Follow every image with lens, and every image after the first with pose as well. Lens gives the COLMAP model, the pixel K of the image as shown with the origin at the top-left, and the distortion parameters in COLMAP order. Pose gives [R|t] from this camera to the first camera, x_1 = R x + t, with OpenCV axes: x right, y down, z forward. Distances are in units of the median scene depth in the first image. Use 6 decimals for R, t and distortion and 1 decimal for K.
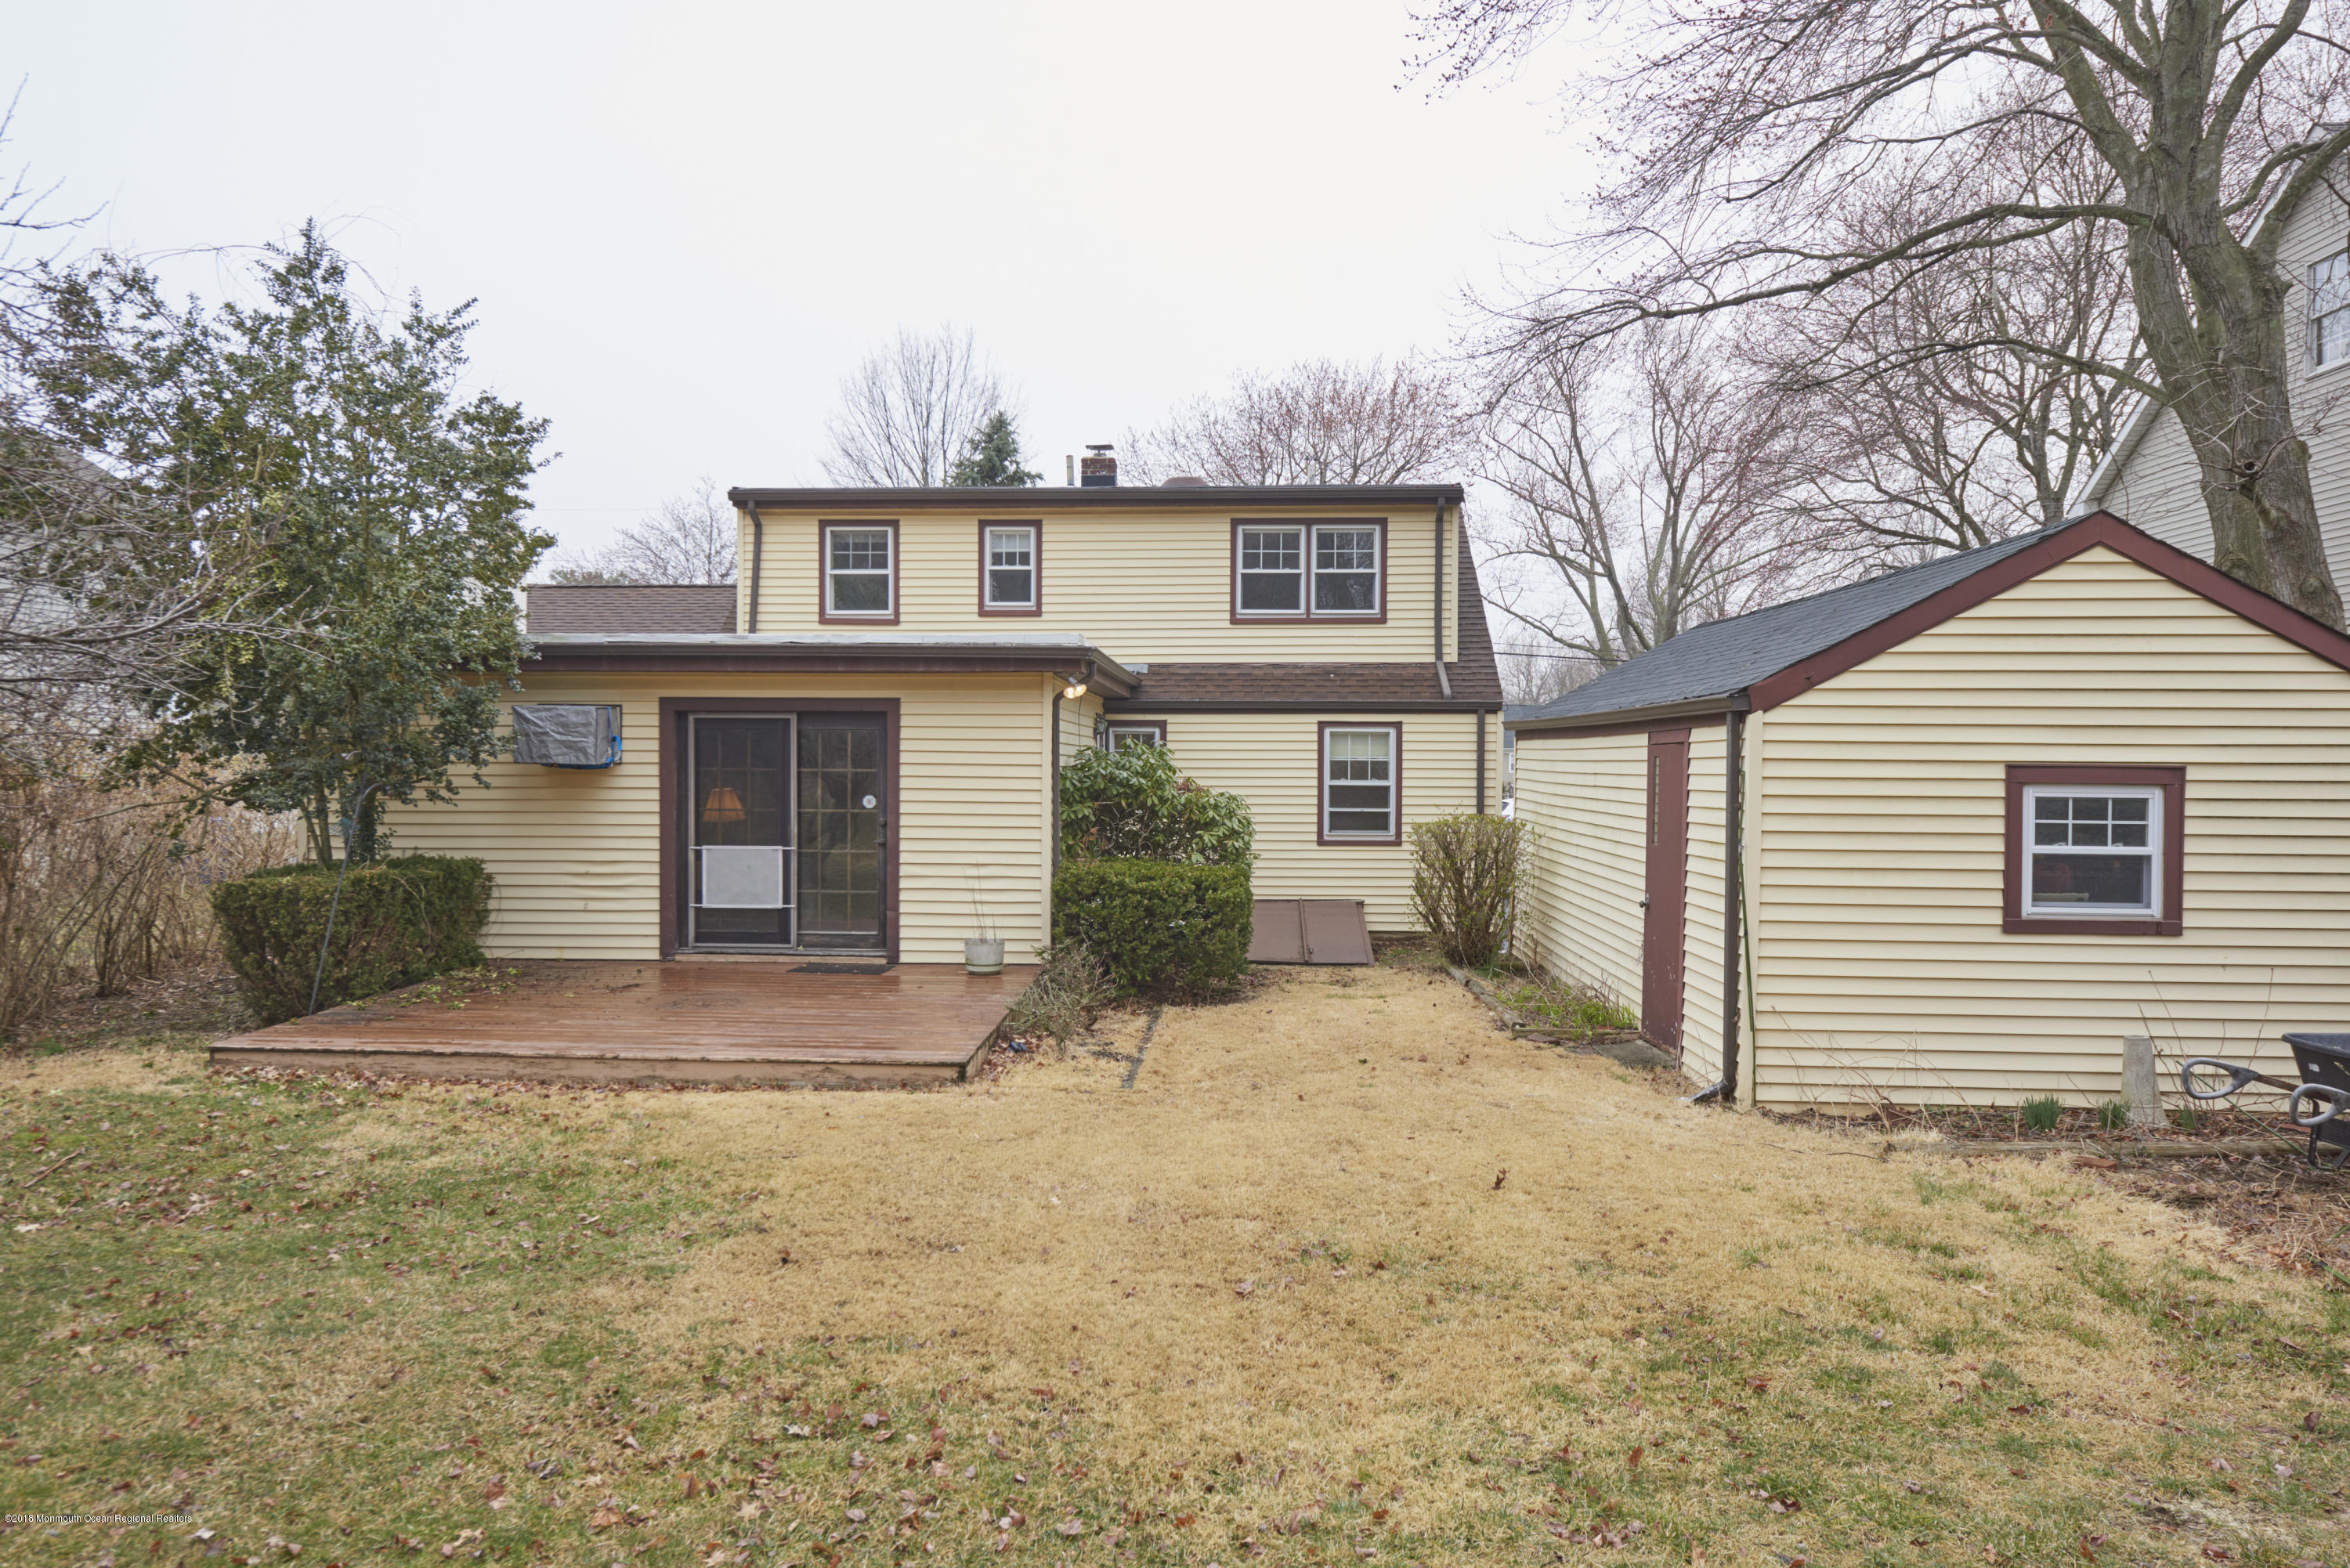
lens RADIAL K [[1585.2, 0, 1200.4], [0, 1585.2, 793.4], [0, 0, 1]] dist [0.000736, 0.002927]
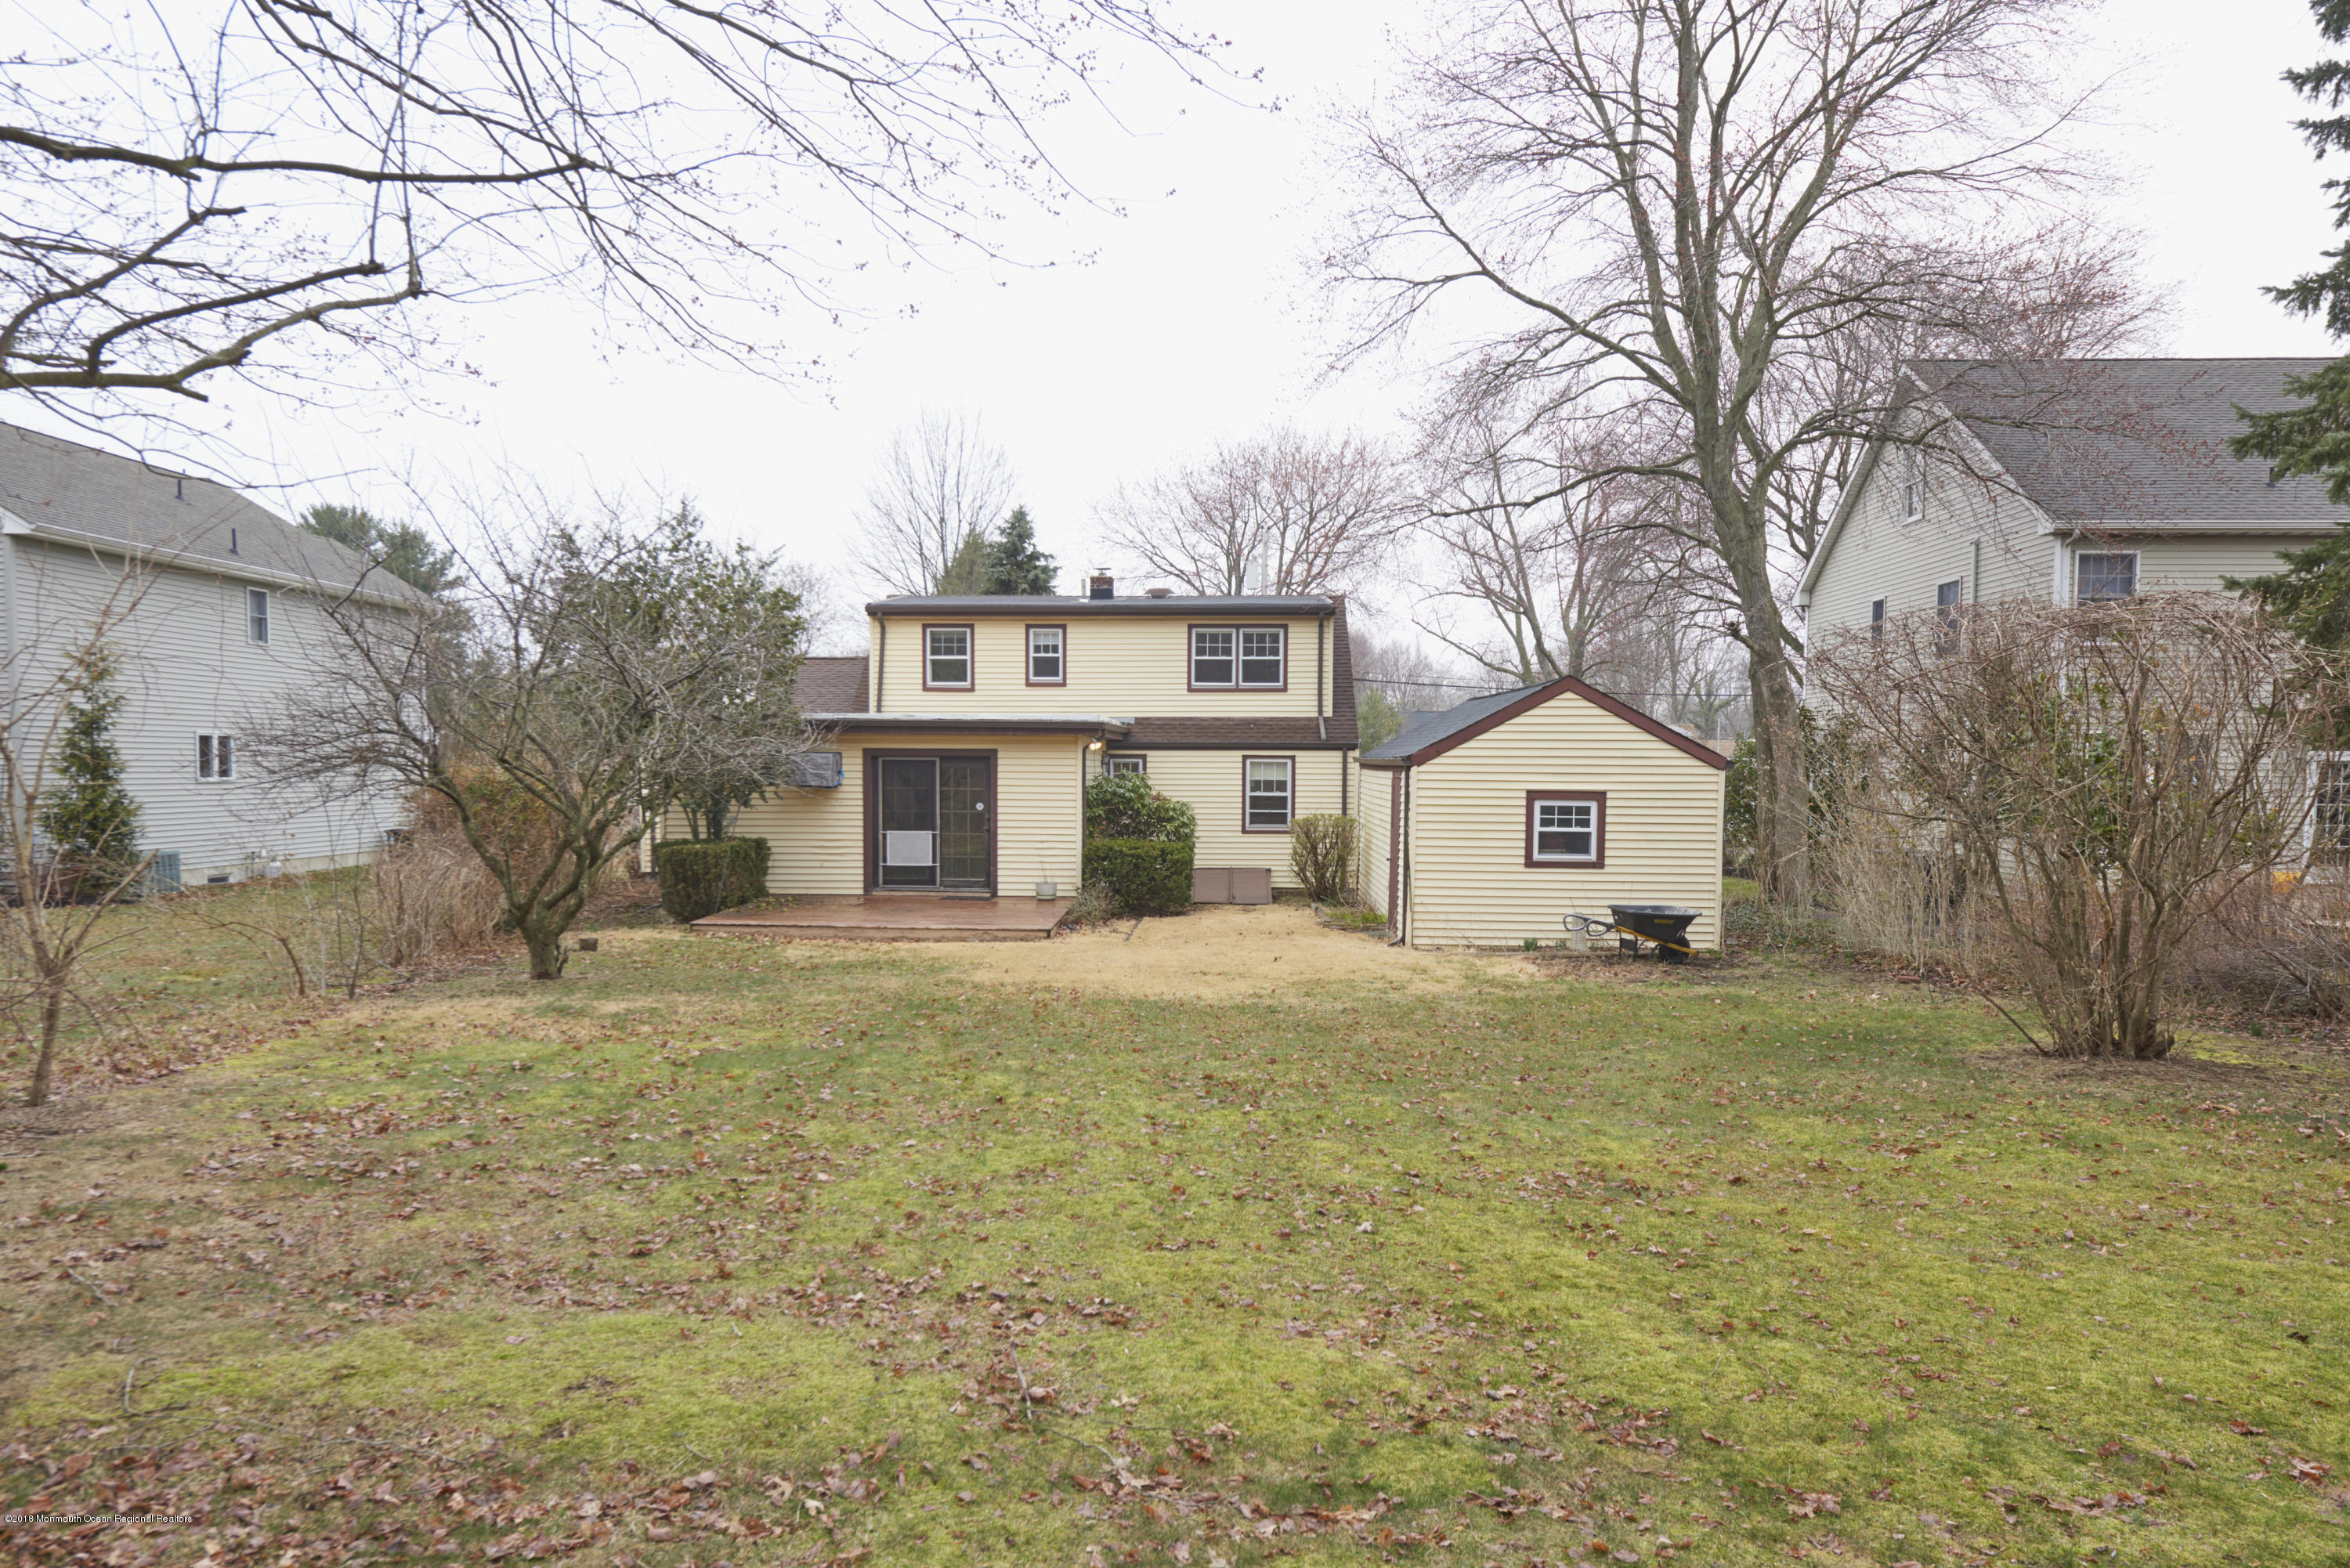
lens RADIAL K [[1585.2, 0, 1200.4], [0, 1585.2, 793.4], [0, 0, 1]] dist [0.000736, 0.002927]
pose [[0.999951, 0.000414, 0.009916, 0.020223], [-0.000409, 1.000000, -0.000513, -0.007733], [-0.009916, 0.000509, 0.999951, -0.701478]]
